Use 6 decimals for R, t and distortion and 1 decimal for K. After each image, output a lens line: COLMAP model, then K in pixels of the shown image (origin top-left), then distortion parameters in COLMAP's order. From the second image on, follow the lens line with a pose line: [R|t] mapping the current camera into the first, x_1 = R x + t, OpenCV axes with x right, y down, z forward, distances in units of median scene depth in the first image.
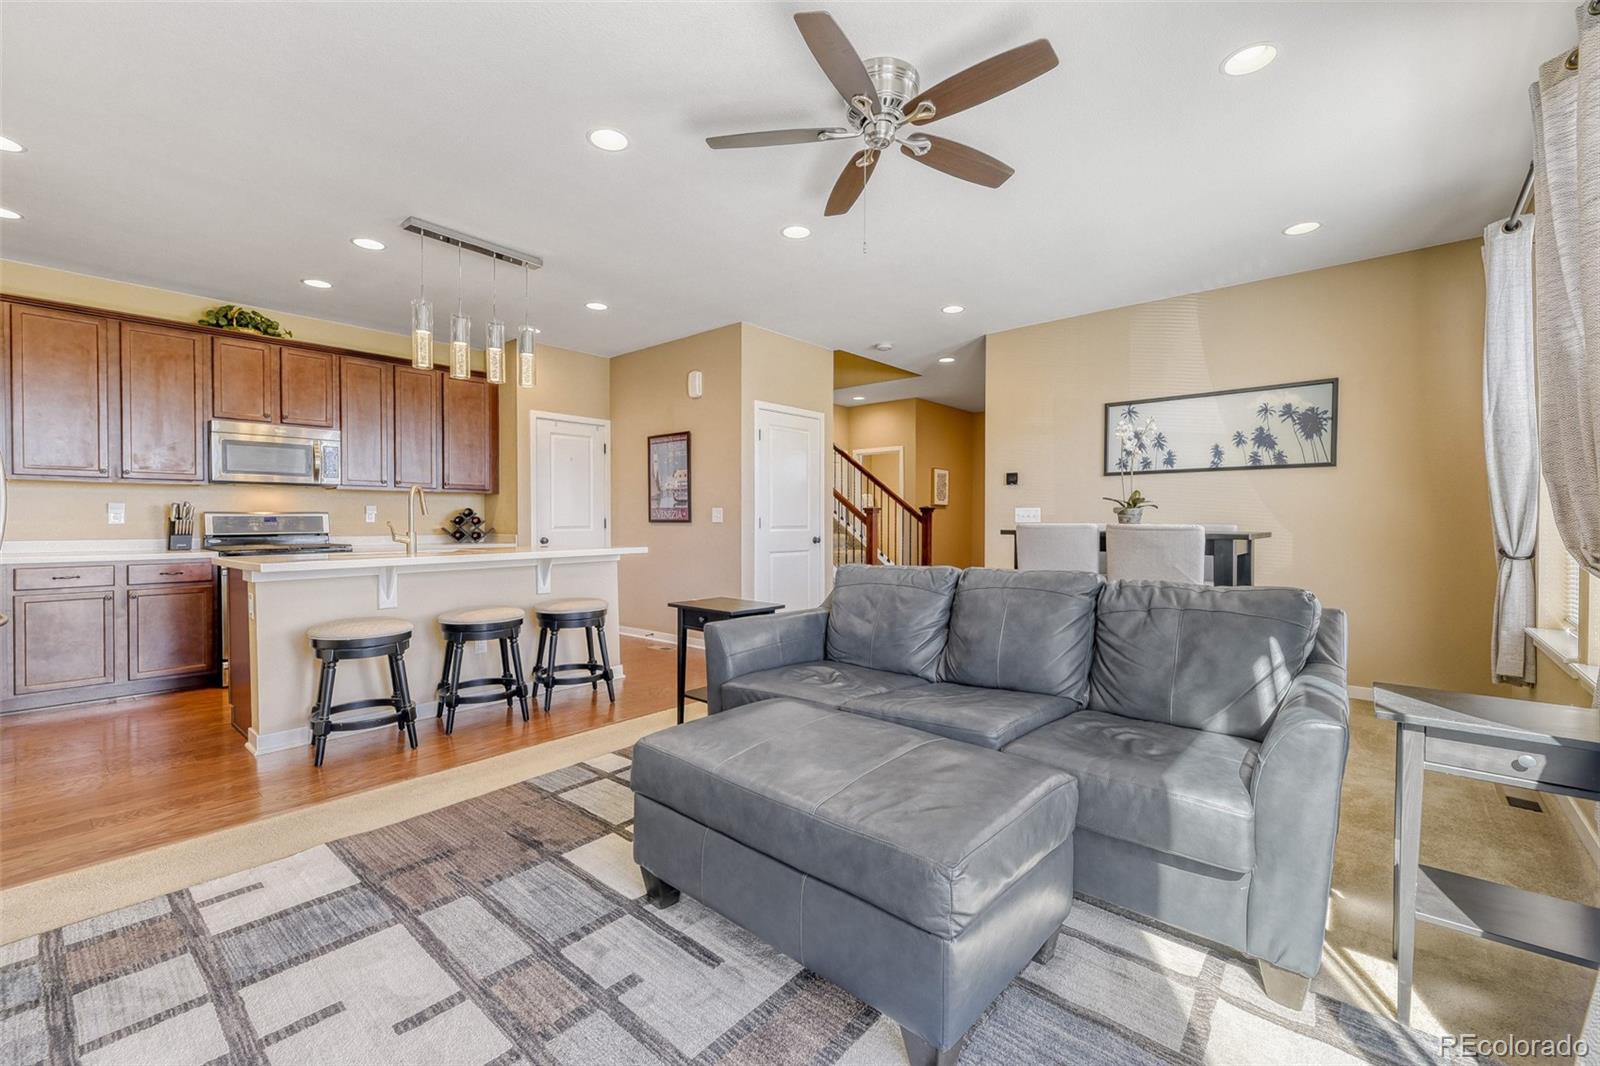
lens RADIAL K [[679.3, 0, 804.4], [0, 679.3, 527.0], [0, 0, 1]] dist [0.012763, -0.000601]
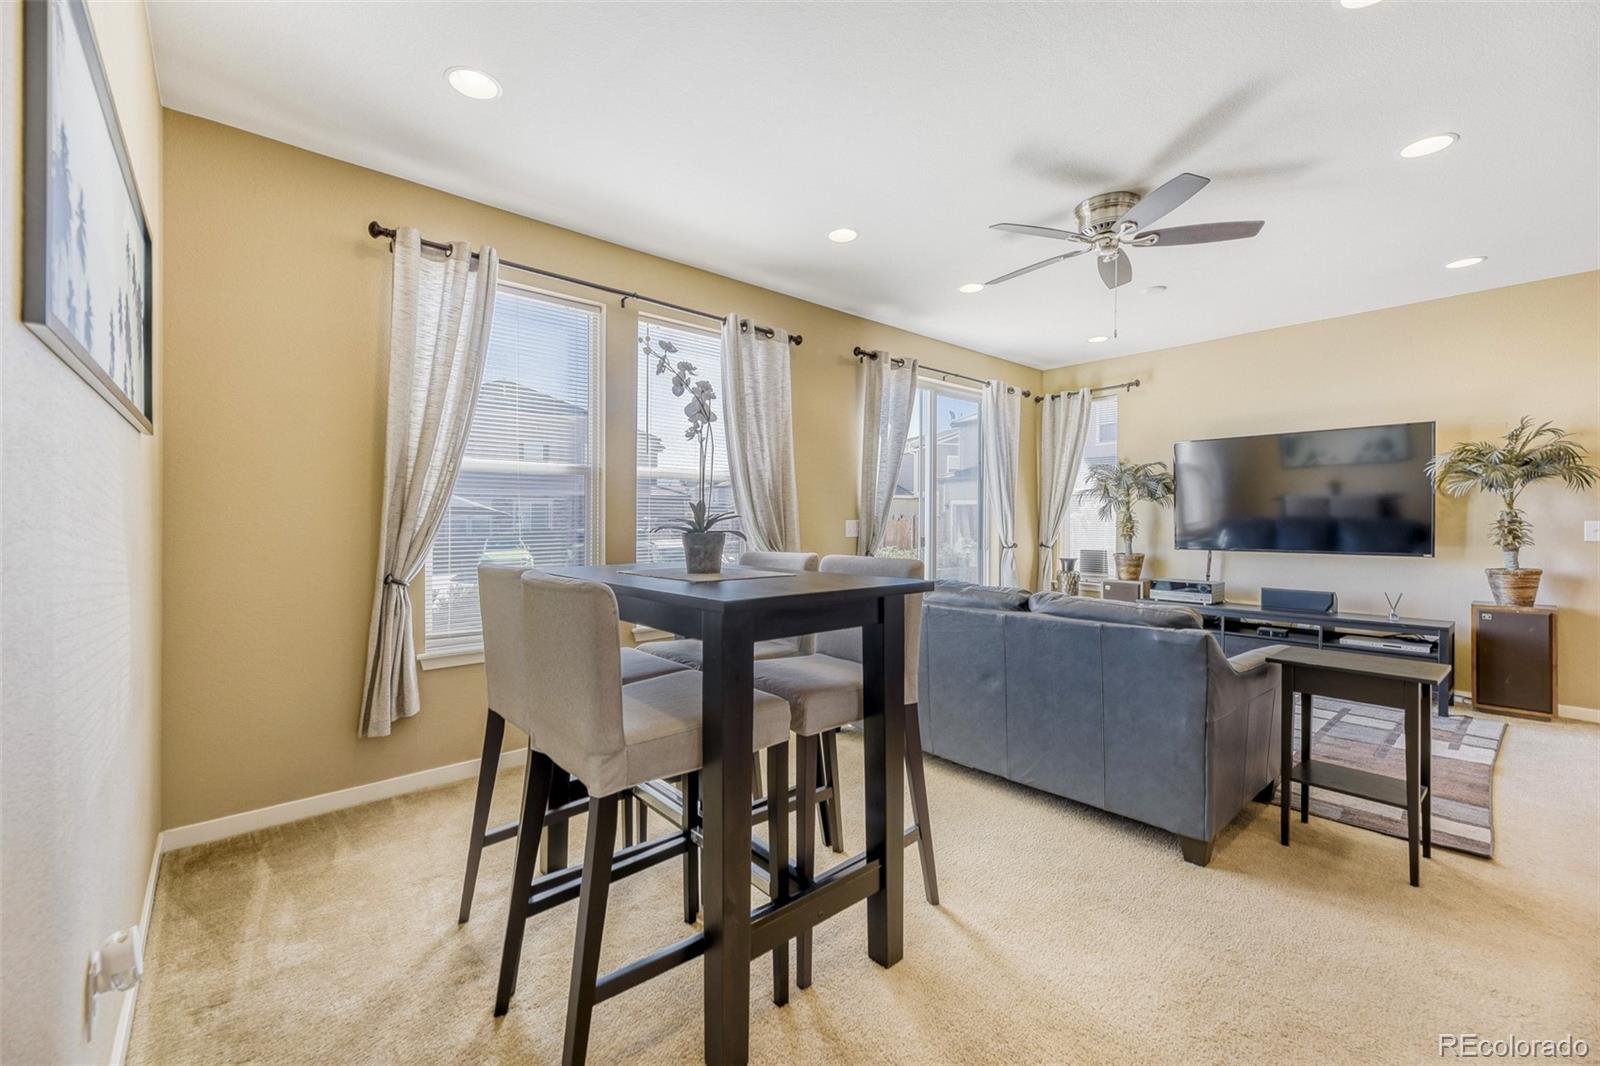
lens RADIAL K [[649.8, 0, 794.6], [0, 649.8, 528.7], [0, 0, 1]] dist [0.000213, -0.000026]
pose [[-0.989854, -0.003378, 0.142051, 0.278340], [0.000146, 0.999693, 0.024786, -0.035748], [-0.142091, 0.024555, -0.989549, 1.236275]]
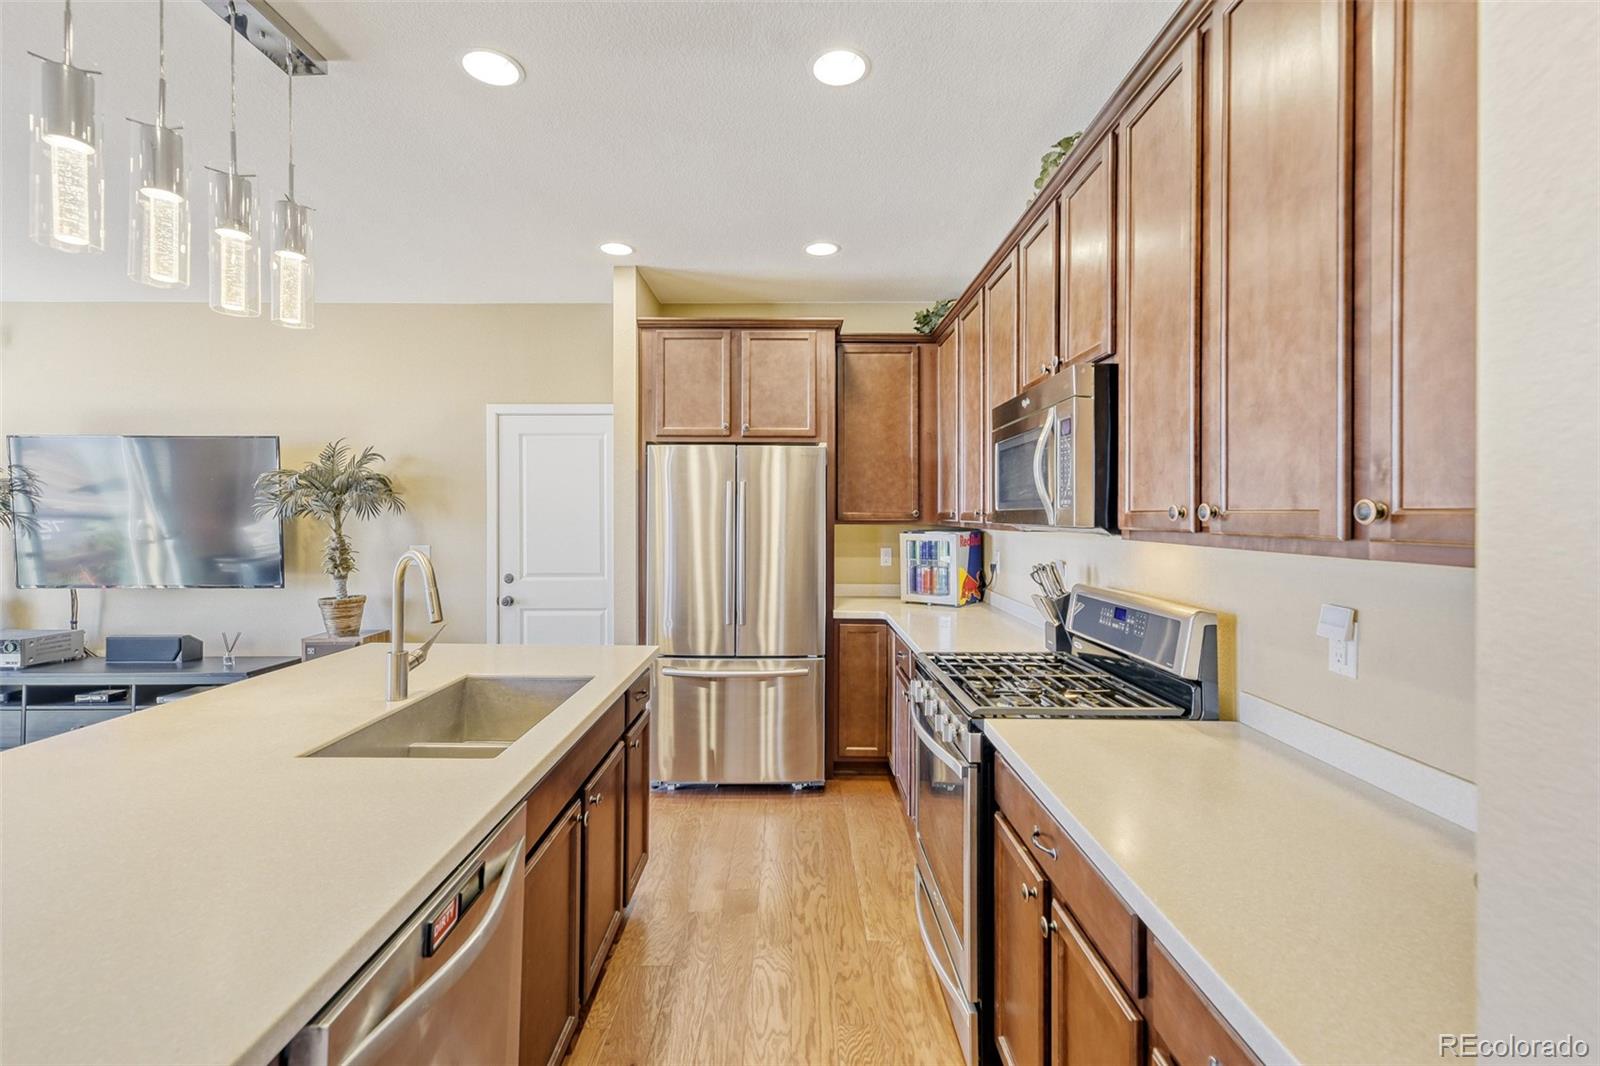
lens RADIAL K [[685.7, 0, 783.4], [0, 685.7, 511.0], [0, 0, 1]] dist [0.012056, 0.000121]
pose [[-0.763591, -0.001361, -0.645699, -0.399985], [-0.006247, 0.999967, 0.005280, -0.078270], [0.645671, 0.008065, -0.763574, 1.278058]]
